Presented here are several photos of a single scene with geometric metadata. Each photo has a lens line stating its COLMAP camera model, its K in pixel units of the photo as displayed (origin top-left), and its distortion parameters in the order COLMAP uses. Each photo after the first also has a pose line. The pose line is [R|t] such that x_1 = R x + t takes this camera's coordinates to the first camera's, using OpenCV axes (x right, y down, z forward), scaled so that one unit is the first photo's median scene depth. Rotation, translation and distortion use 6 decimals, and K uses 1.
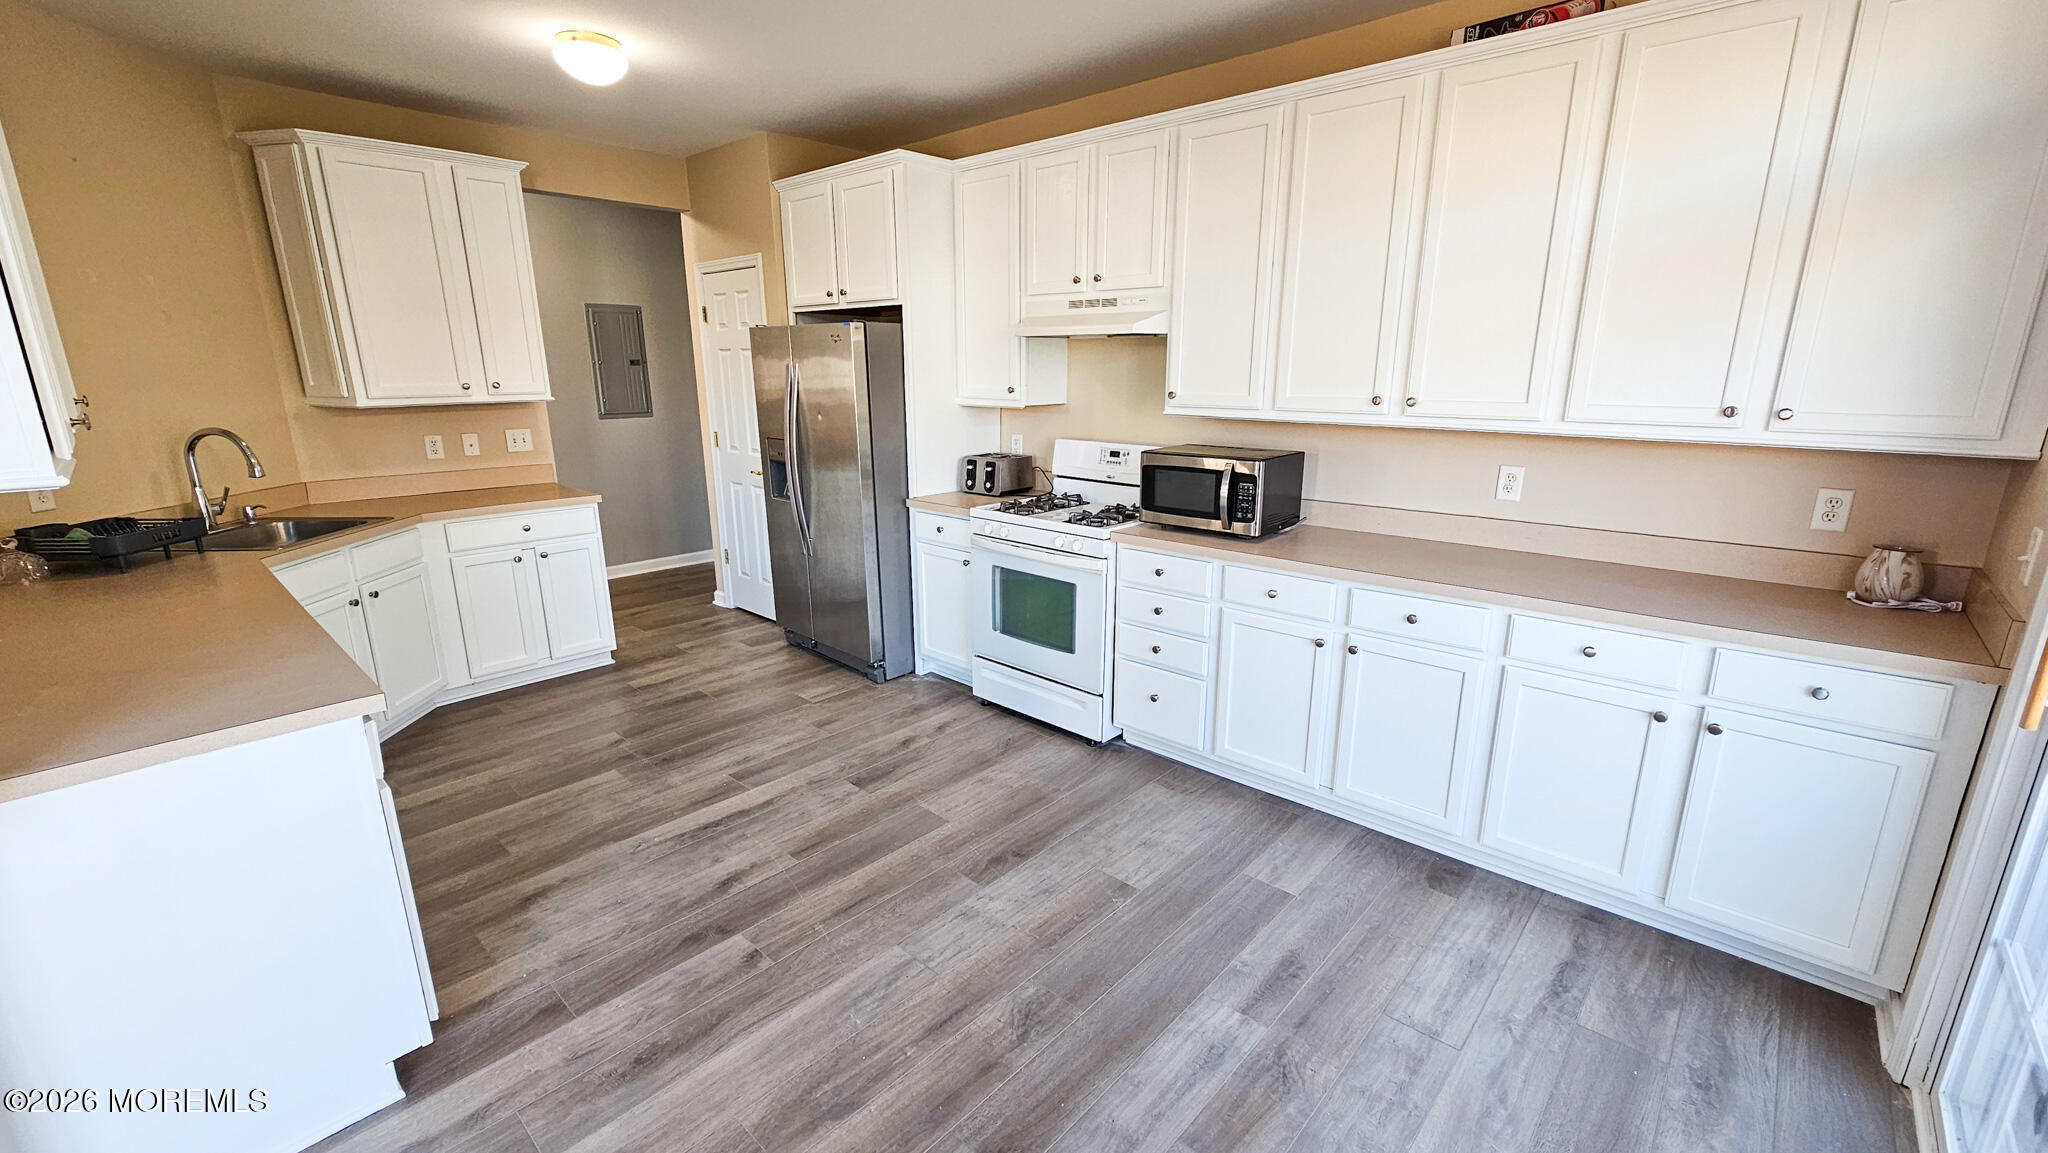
lens RADIAL K [[829.2, 0, 1042.1], [0, 829.2, 579.8], [0, 0, 1]] dist [-0.001255, 0.000238]
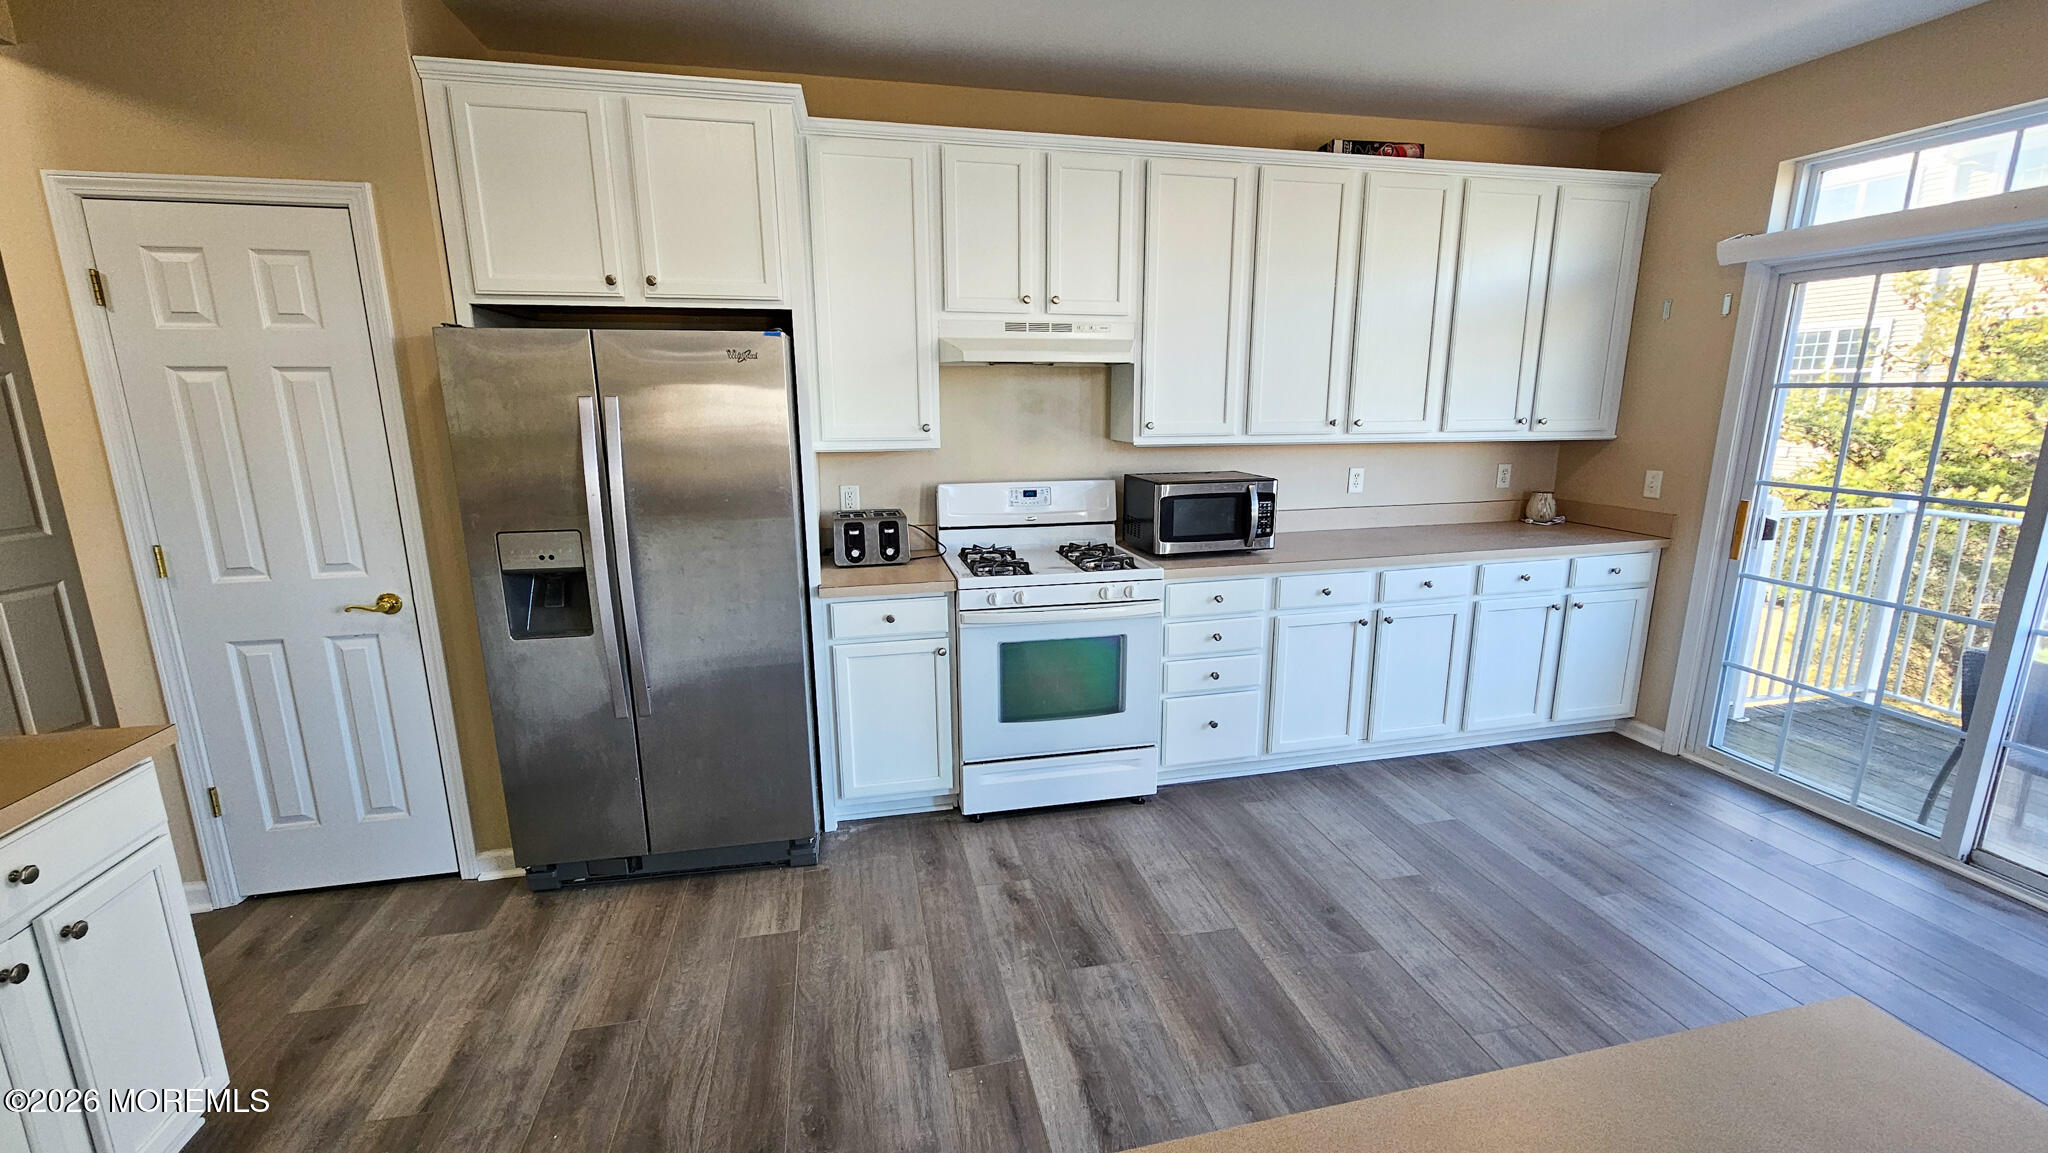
lens RADIAL K [[840.3, 0, 1024.0], [0, 840.3, 576.5], [0, 0, 1]] dist [-0.001198, -0.000171]
pose [[0.579441, -0.175538, 0.795886, -0.750089], [0.208130, 0.976022, 0.063740, -0.139673], [-0.787991, 0.128714, 0.602082, 0.529022]]
